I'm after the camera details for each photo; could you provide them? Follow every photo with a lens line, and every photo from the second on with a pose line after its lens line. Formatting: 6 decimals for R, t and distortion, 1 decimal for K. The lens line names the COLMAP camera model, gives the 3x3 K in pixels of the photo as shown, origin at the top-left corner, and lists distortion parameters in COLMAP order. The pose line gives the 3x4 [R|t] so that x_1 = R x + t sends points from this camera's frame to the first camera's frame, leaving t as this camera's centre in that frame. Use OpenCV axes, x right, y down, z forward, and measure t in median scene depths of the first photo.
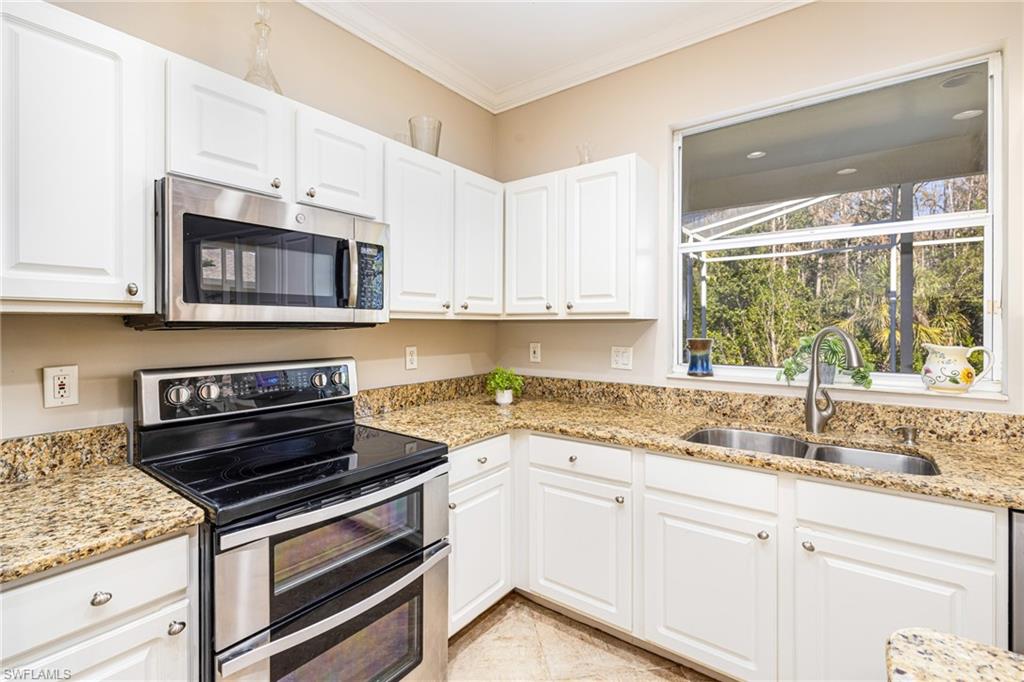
lens RADIAL K [[460.1, 0, 513.5], [0, 460.1, 327.7], [0, 0, 1]] dist [-0.000050, 0.000323]
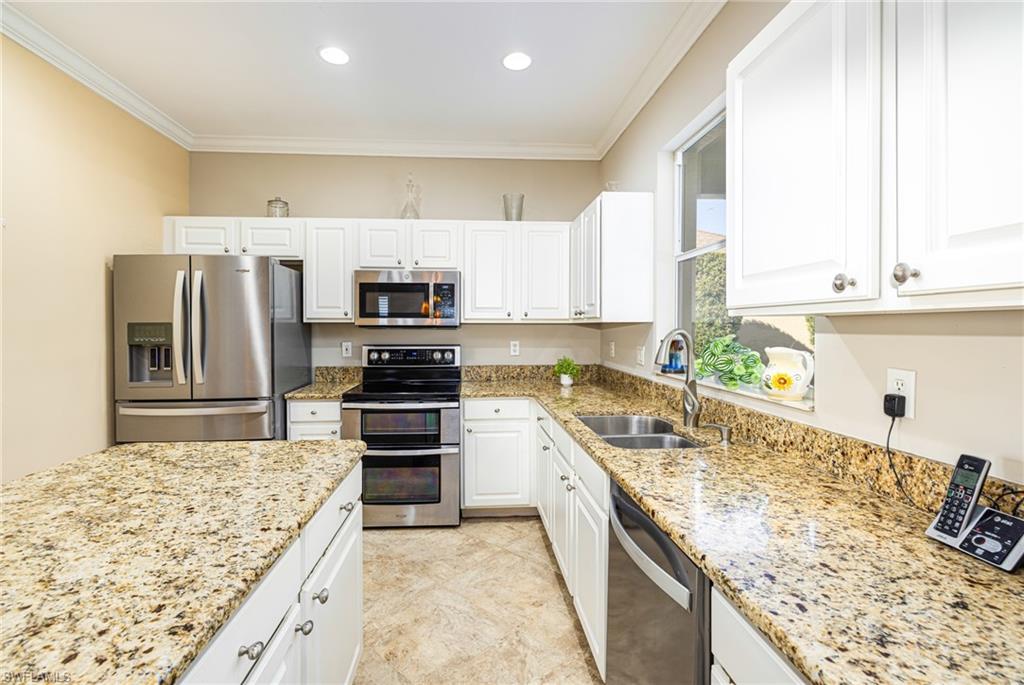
lens RADIAL K [[457.3, 0, 488.9], [0, 457.3, 330.7], [0, 0, 1]] dist [-0.000397, 0.000385]
pose [[0.638201, 0.007283, -0.769836, 1.118269], [-0.004397, 0.999973, 0.005816, -0.001292], [0.769857, -0.000327, 0.638216, -0.044586]]
